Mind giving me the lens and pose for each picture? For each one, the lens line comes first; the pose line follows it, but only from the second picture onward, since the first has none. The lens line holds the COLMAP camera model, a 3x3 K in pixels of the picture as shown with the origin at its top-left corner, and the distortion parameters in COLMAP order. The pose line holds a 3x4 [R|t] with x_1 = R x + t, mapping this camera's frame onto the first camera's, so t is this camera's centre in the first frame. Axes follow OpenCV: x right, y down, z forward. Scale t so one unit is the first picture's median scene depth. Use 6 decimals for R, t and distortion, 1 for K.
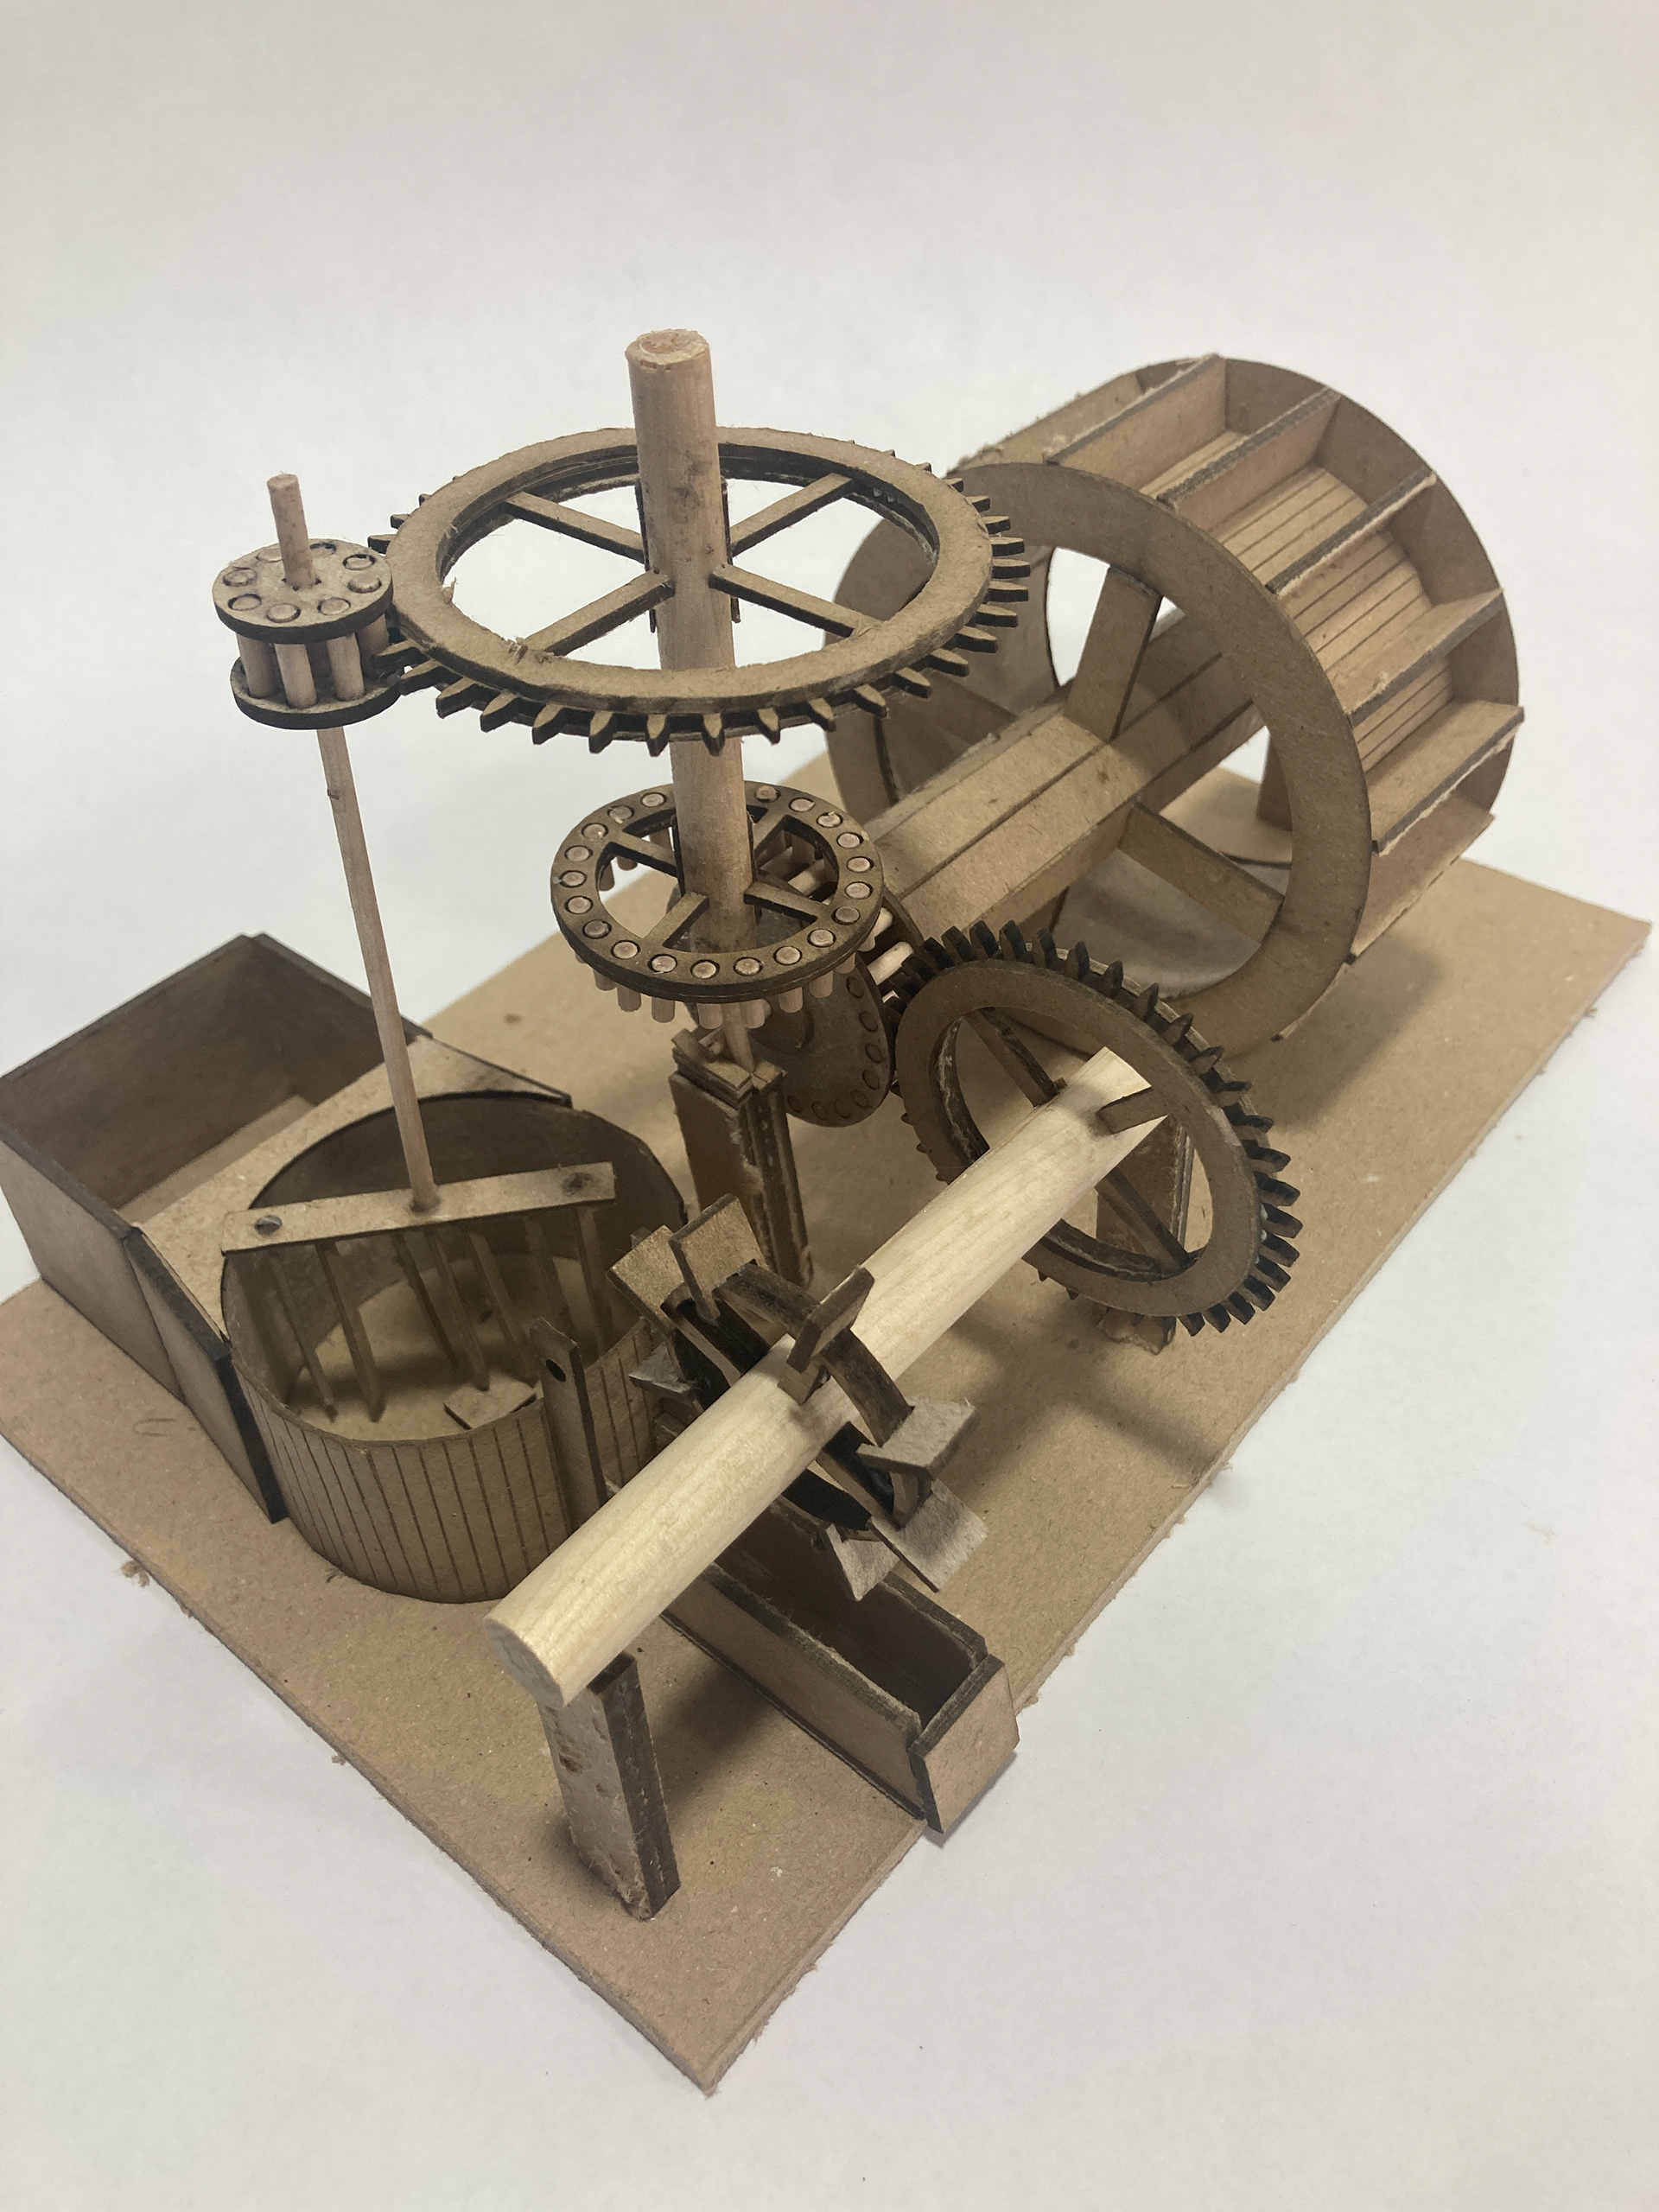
lens RADIAL K [[1792.7, 0, 835.8], [0, 1792.7, 1101.8], [0, 0, 1]] dist [0.083812, -0.005034]
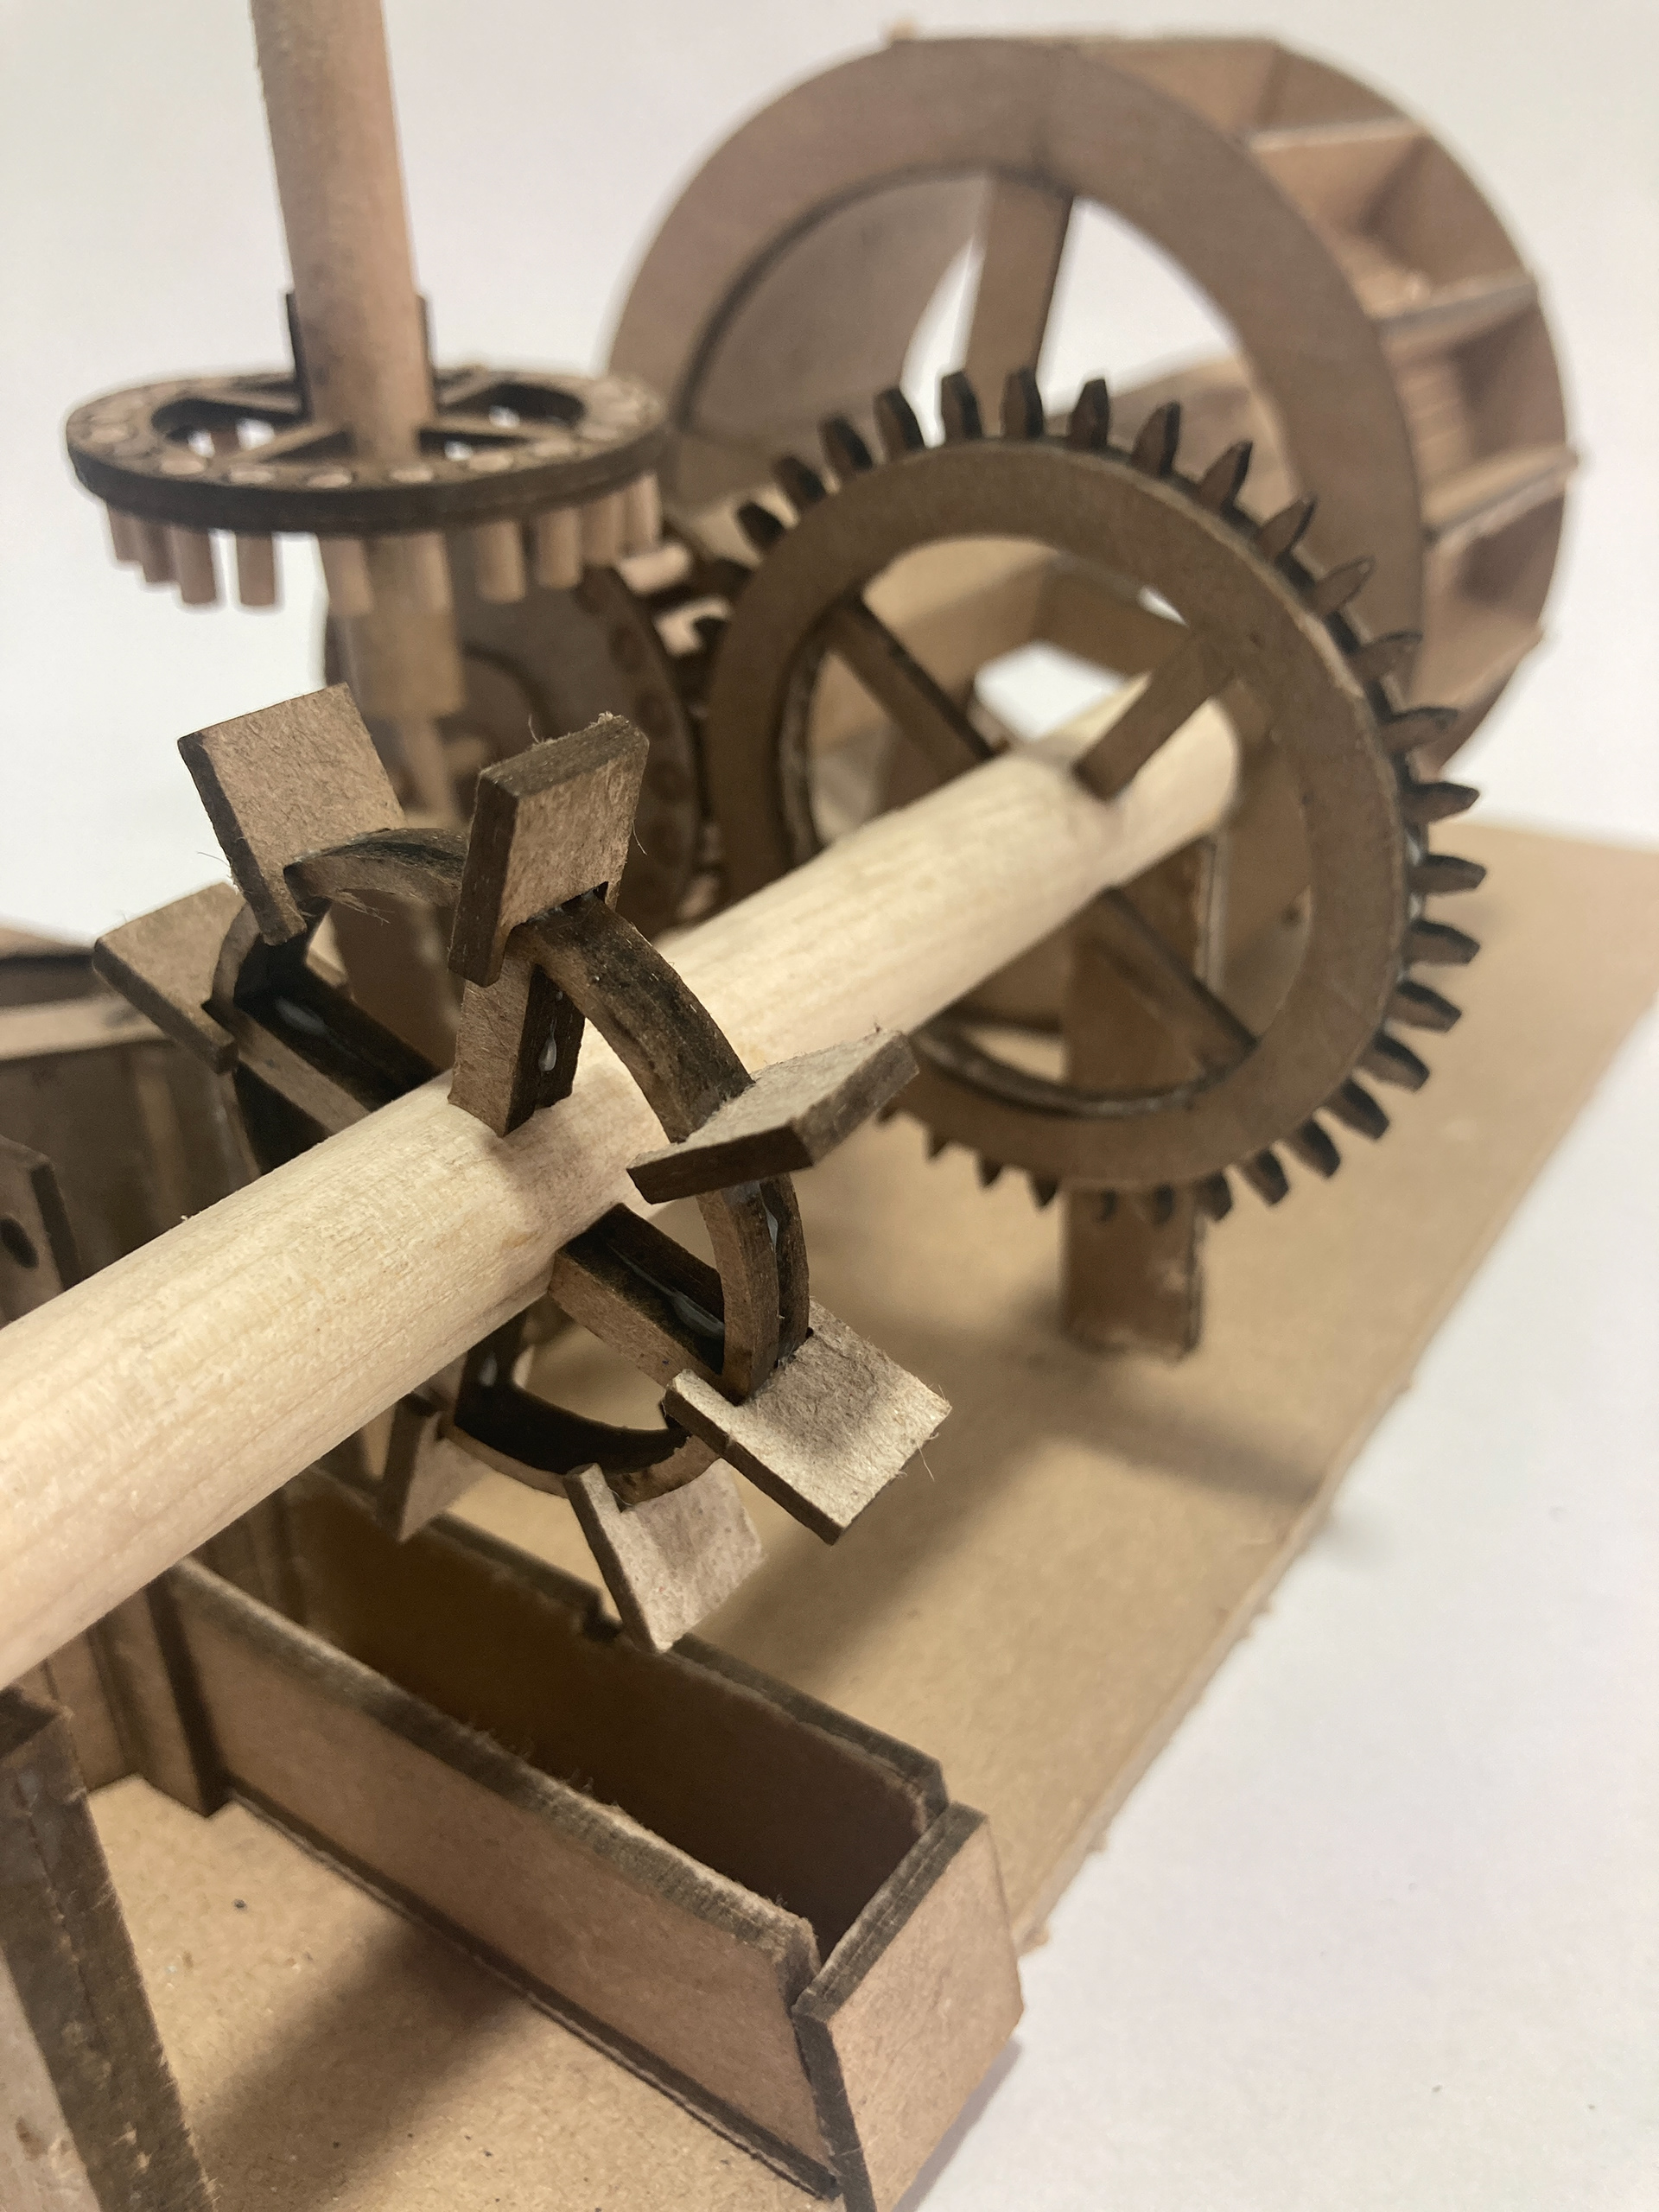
lens RADIAL K [[1880.1, 0, 825.7], [0, 1880.1, 1110.6], [0, 0, 1]] dist [-0.017133, 0.022242]
pose [[0.995619, -0.042137, 0.083472, 0.019095], [0.060384, 0.971340, -0.229894, 0.245339], [-0.071393, 0.233928, 0.969629, 0.495621]]
